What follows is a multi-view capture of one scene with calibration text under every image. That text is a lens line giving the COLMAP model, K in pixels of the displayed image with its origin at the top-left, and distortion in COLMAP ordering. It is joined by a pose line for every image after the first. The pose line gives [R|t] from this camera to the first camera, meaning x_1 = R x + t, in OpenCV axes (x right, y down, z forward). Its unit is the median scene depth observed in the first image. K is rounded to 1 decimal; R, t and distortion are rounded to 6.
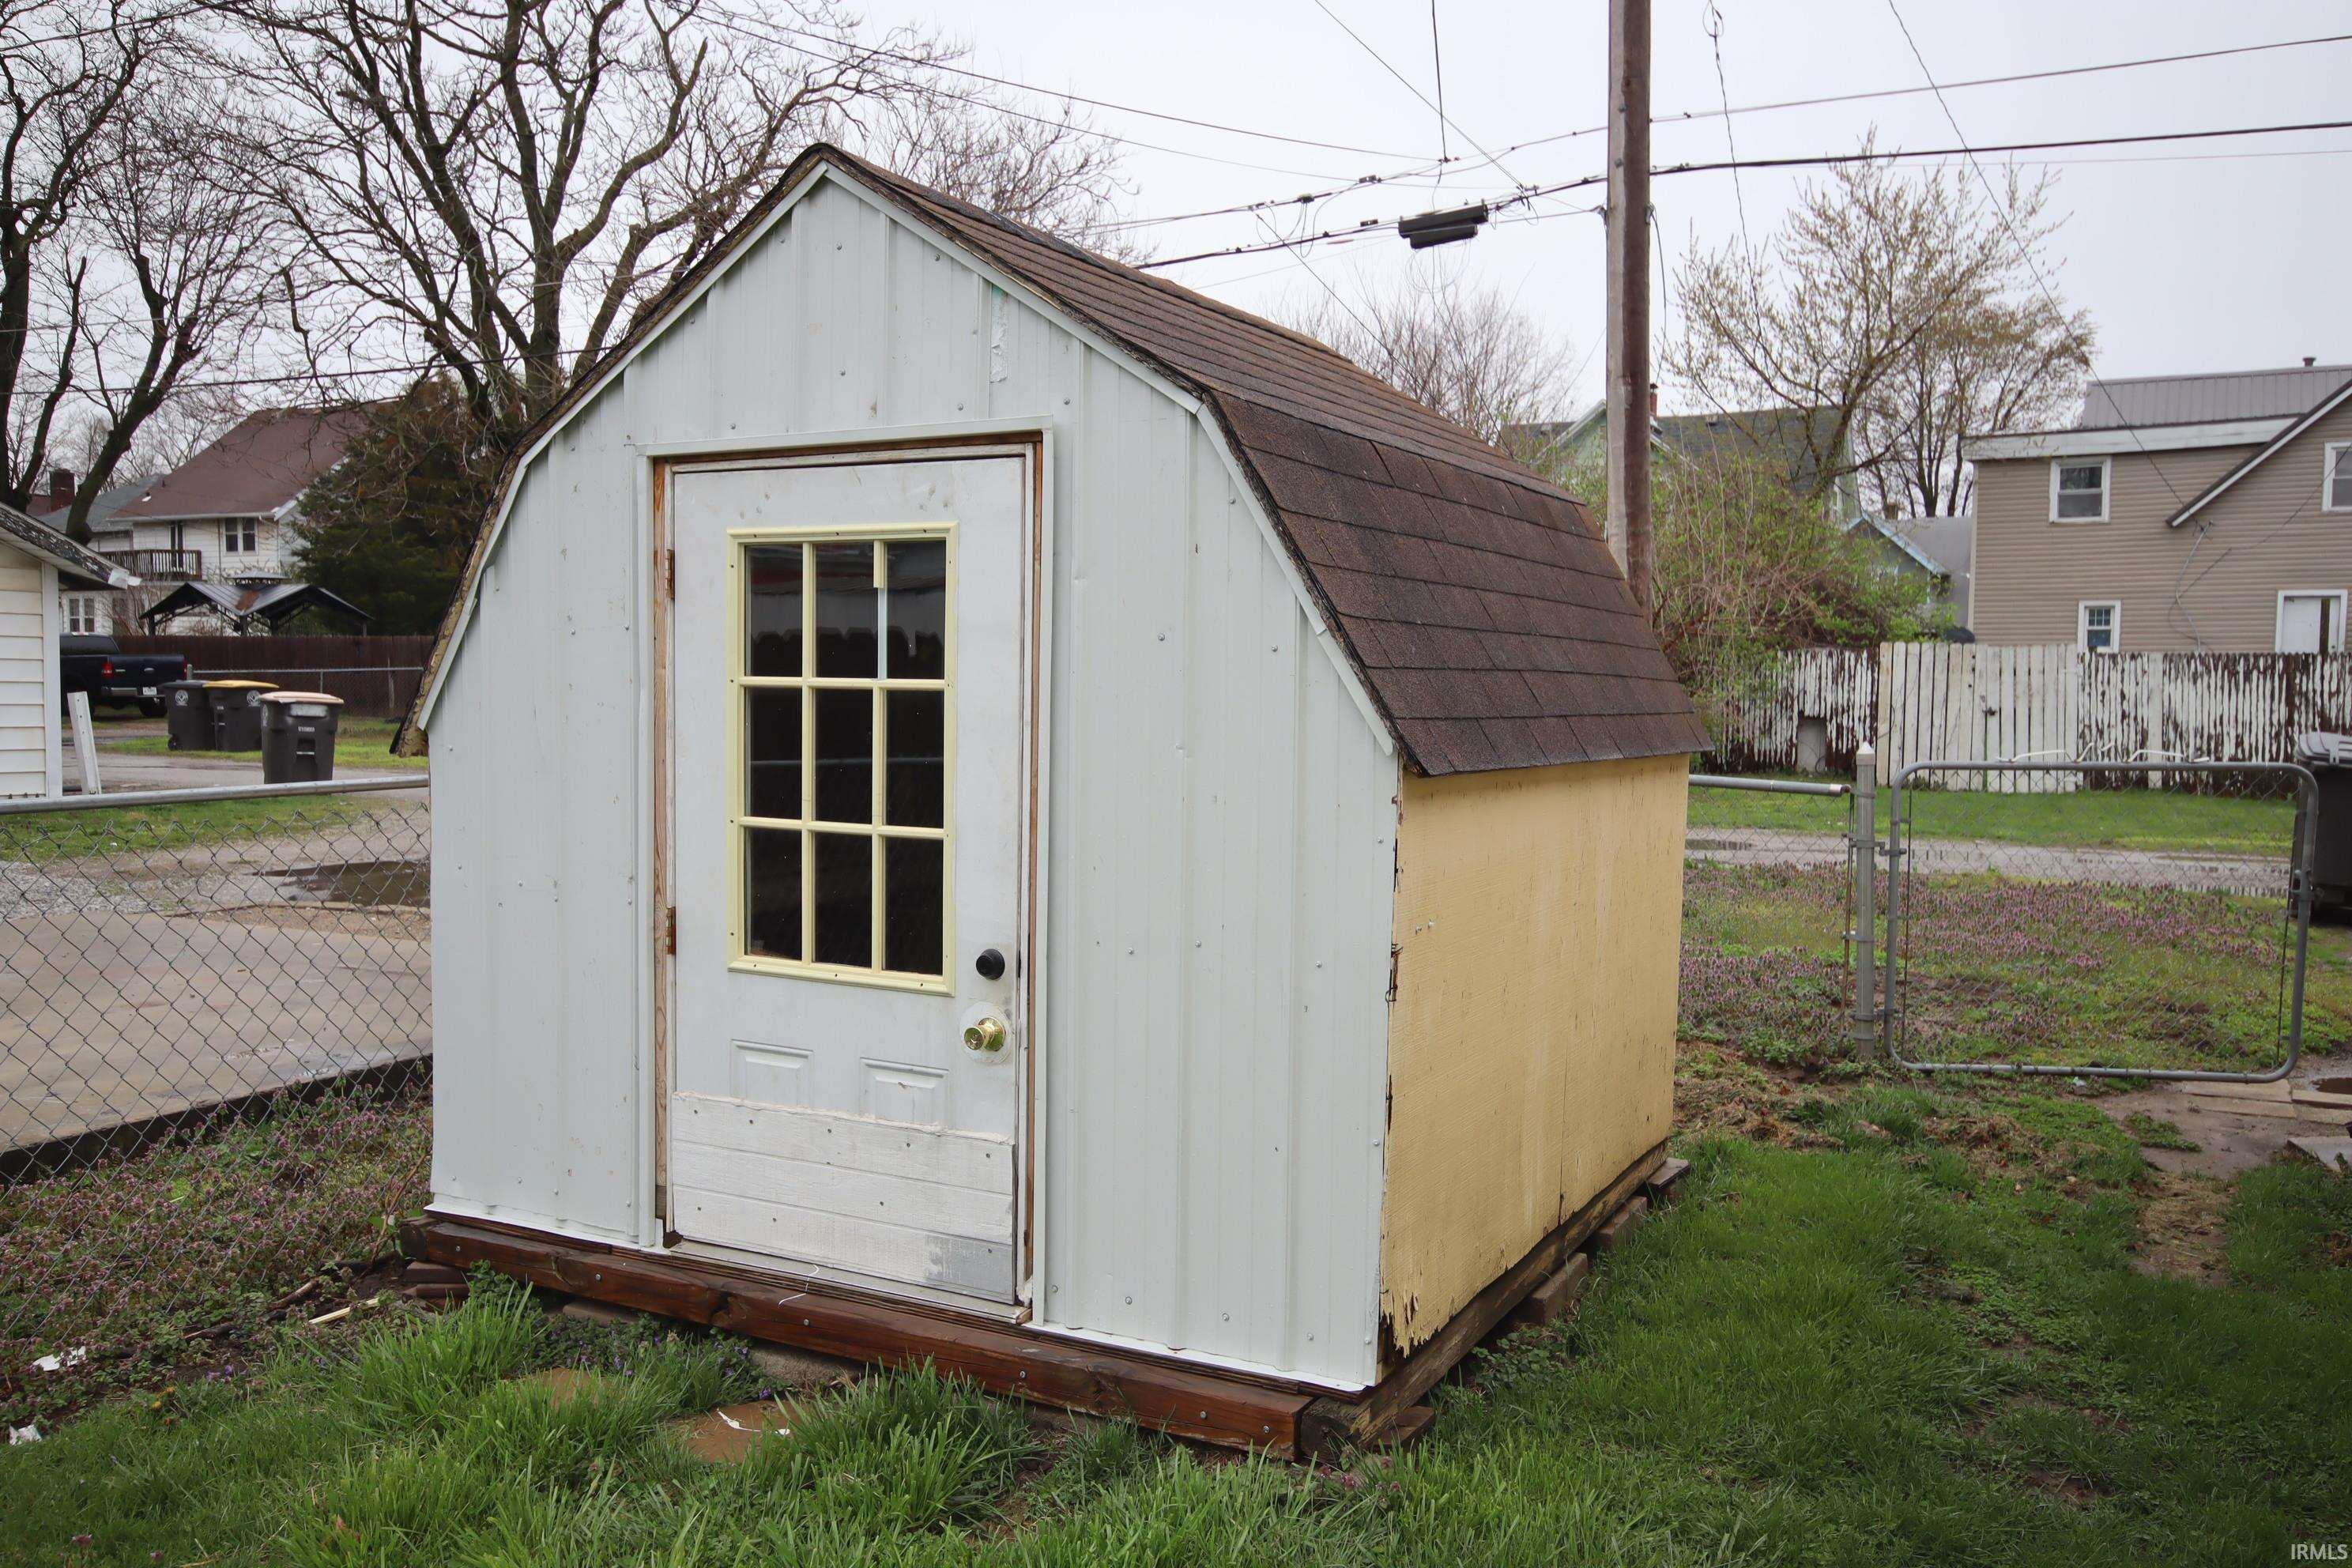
lens RADIAL K [[1841.3, 0, 1176.0], [0, 1841.3, 784.0], [0, 0, 1]] dist [-0.003078, 0.047461]
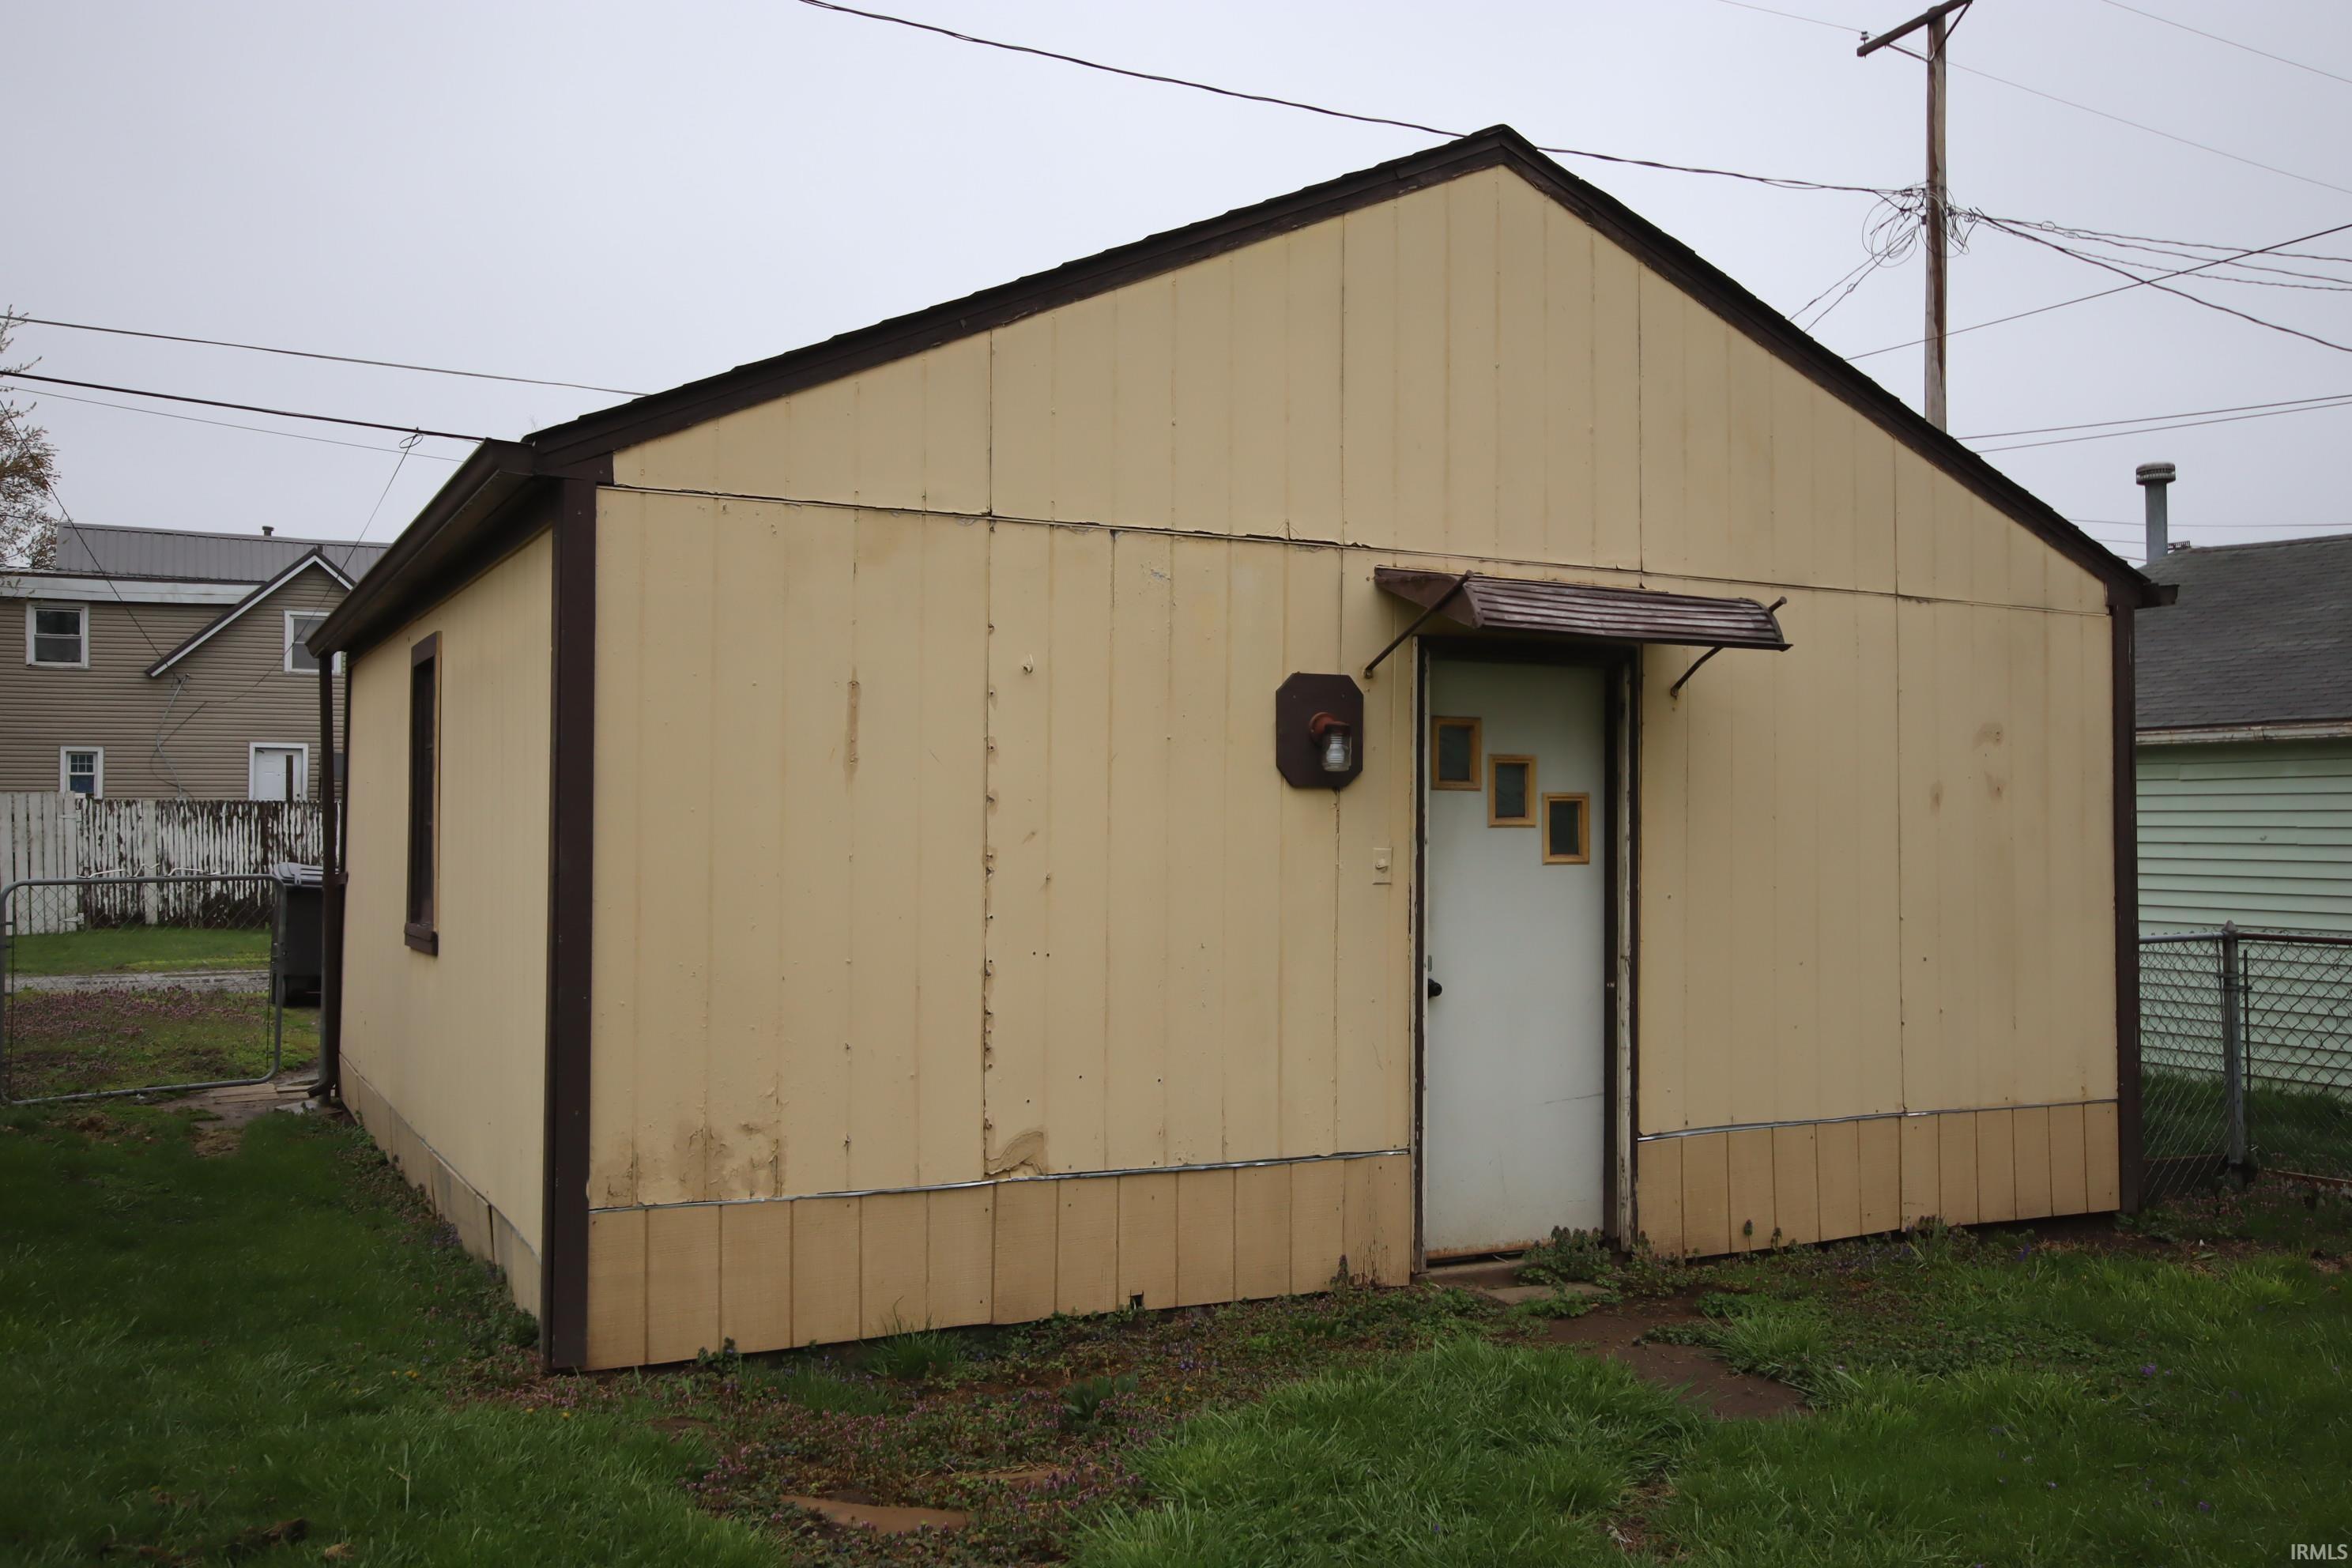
lens RADIAL K [[2081.2, 0, 1176.0], [0, 2081.2, 784.0], [0, 0, 1]] dist [0.000677, 0.053623]
pose [[0.577835, 0.011137, 0.816077, -0.123953], [0.052241, 0.997352, -0.050601, 0.013500], [-0.814480, 0.071872, 0.575723, -0.202240]]
